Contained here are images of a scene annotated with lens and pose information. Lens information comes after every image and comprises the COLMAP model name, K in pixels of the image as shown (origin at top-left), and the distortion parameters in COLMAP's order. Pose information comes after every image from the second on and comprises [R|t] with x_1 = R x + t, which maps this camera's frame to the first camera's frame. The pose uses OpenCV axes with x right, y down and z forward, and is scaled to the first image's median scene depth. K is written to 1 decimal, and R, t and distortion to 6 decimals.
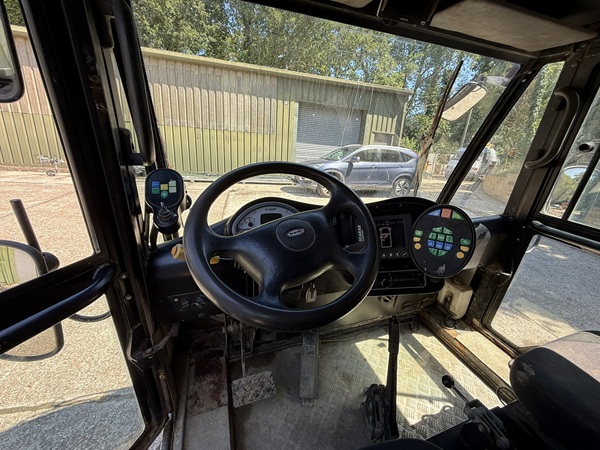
lens RADIAL K [[241.1, 0, 300.0], [0, 241.1, 225.0], [0, 0, 1]] dist [0.015787, -0.000073]
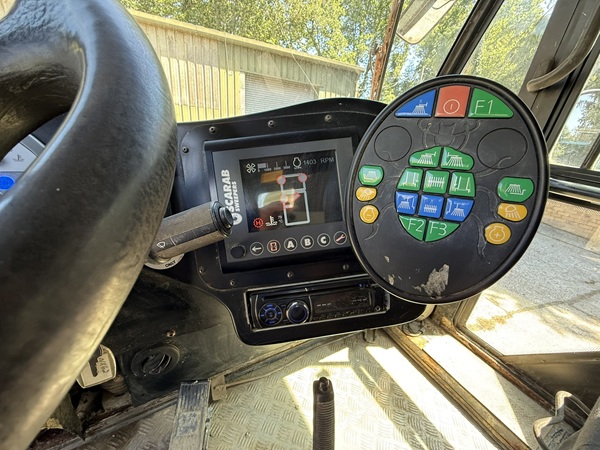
lens RADIAL K [[241.1, 0, 300.0], [0, 241.1, 225.0], [0, 0, 1]] dist [0.015787, -0.000073]
pose [[0.985901, -0.048023, 0.160292, 0.193383], [0.038591, 0.997364, 0.061447, 0.045171], [-0.162821, -0.054395, 0.985155, 0.391631]]
